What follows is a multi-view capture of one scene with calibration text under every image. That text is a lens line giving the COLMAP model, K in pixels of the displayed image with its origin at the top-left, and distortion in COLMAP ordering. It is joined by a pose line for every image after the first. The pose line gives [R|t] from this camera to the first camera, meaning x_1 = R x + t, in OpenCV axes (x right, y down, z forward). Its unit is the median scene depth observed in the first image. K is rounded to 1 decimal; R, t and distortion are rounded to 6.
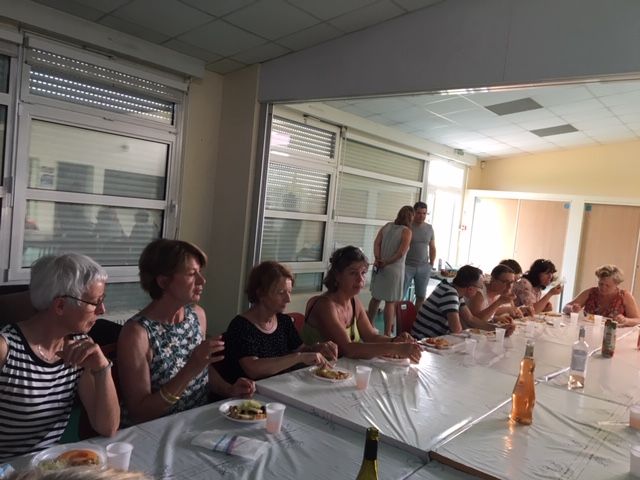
lens RADIAL K [[545.0, 0, 320.0], [0, 545.0, 240.0], [0, 0, 1]] dist [0.107573, -0.141598]
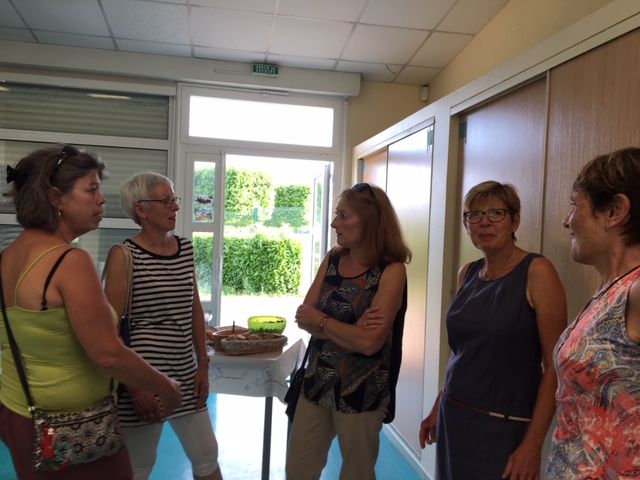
lens RADIAL K [[545.0, 0, 320.0], [0, 545.0, 240.0], [0, 0, 1]] dist [0.107573, -0.141598]
pose [[0.731673, -0.071283, -0.677919, 1.608661], [-0.005498, 0.993868, -0.110439, 0.113269], [0.681634, 0.084533, 0.726794, 1.849391]]
